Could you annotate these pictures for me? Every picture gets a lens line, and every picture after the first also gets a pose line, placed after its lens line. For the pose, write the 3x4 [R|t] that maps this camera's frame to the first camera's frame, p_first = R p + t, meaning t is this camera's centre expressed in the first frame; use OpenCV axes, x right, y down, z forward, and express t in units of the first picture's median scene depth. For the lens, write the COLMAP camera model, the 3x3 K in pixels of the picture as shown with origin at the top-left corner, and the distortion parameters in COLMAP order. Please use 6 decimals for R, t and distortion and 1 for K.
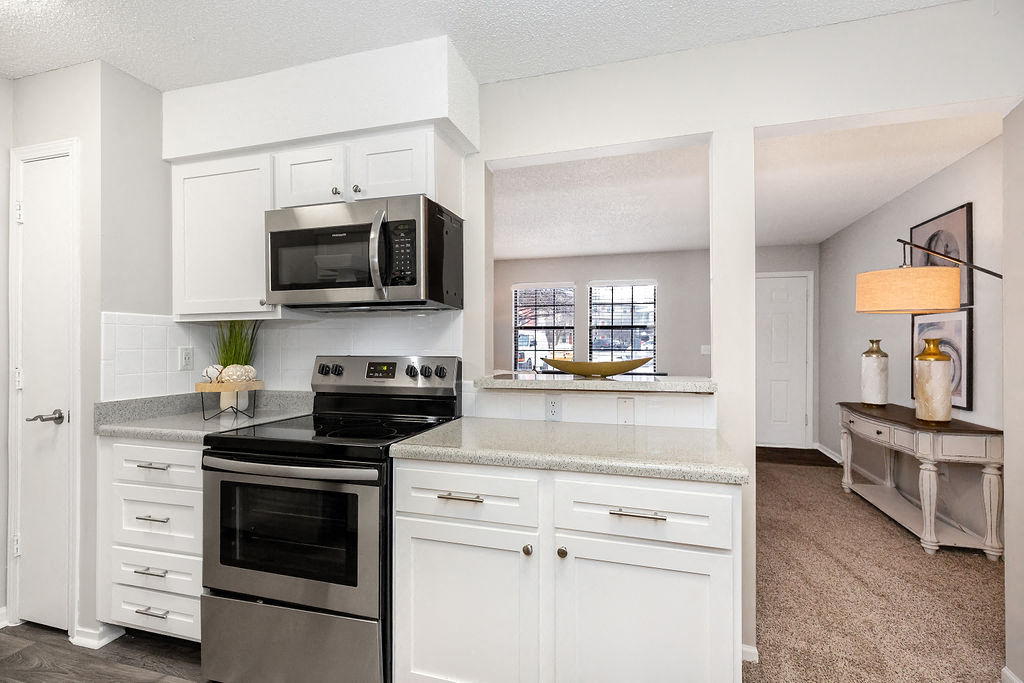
lens RADIAL K [[457.7, 0, 514.7], [0, 457.7, 341.4], [0, 0, 1]] dist [-0.001980, -0.000393]
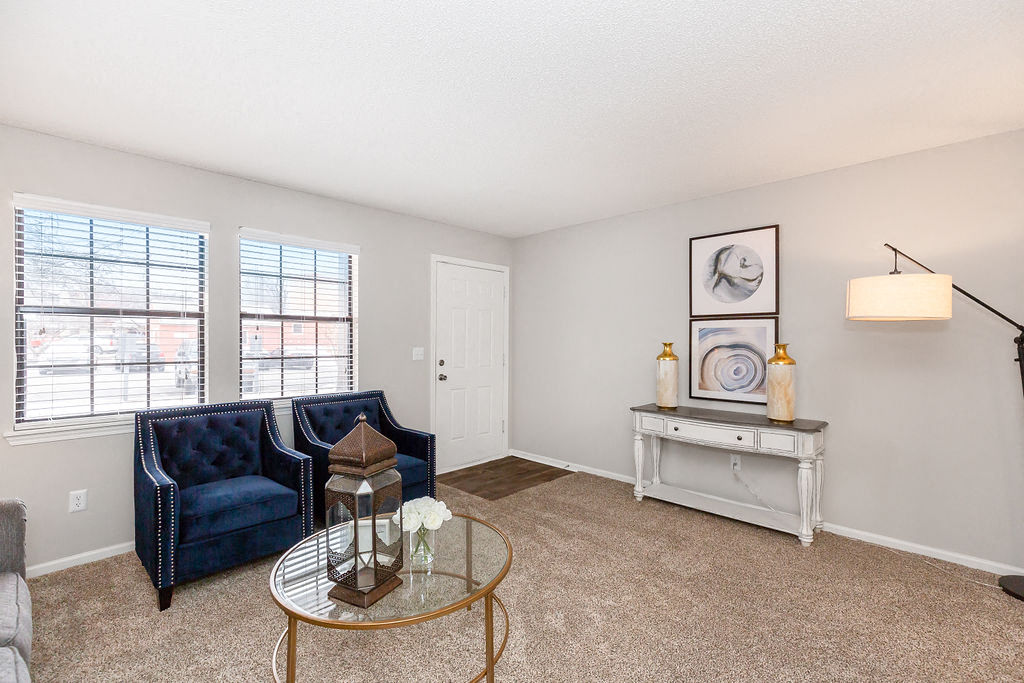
lens RADIAL K [[457.7, 0, 522.2], [0, 457.7, 345.4], [0, 0, 1]] dist [-0.001980, -0.000393]
pose [[0.461253, -0.014730, 0.887146, -0.327753], [-0.004303, 0.999813, 0.018838, -0.020576], [-0.887258, -0.012507, 0.461103, 1.056593]]
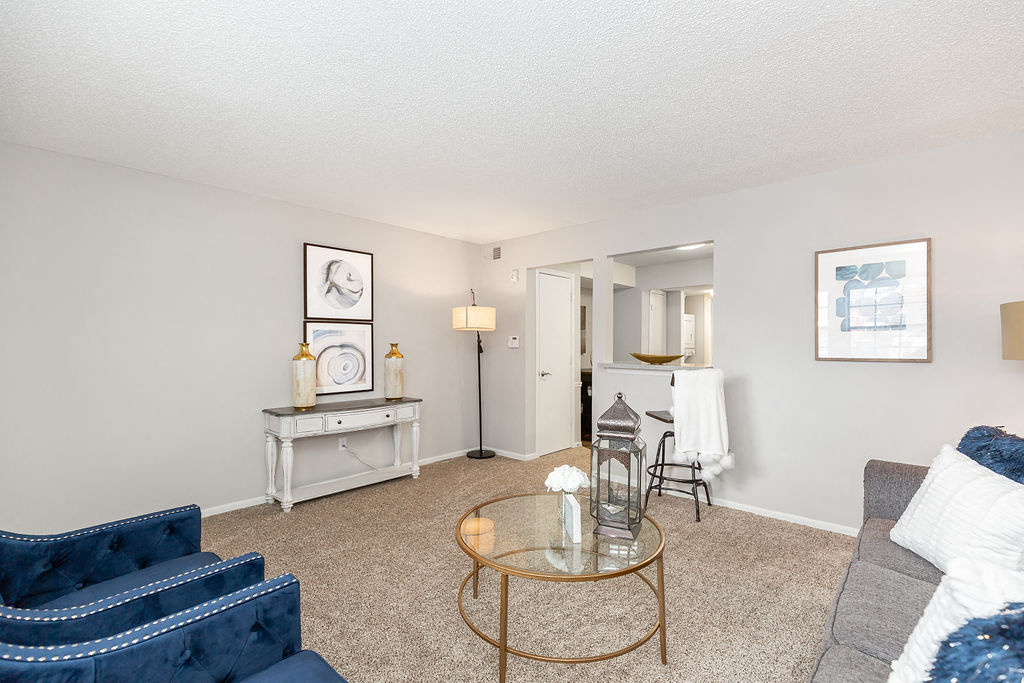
lens RADIAL K [[457.7, 0, 512.5], [0, 457.7, 342.4], [0, 0, 1]] dist [-0.001980, -0.000393]
pose [[-0.892838, -0.011021, 0.450242, -0.107170], [-0.011481, 0.999933, 0.001710, -0.017299], [-0.450231, -0.003642, -0.892905, 2.187692]]
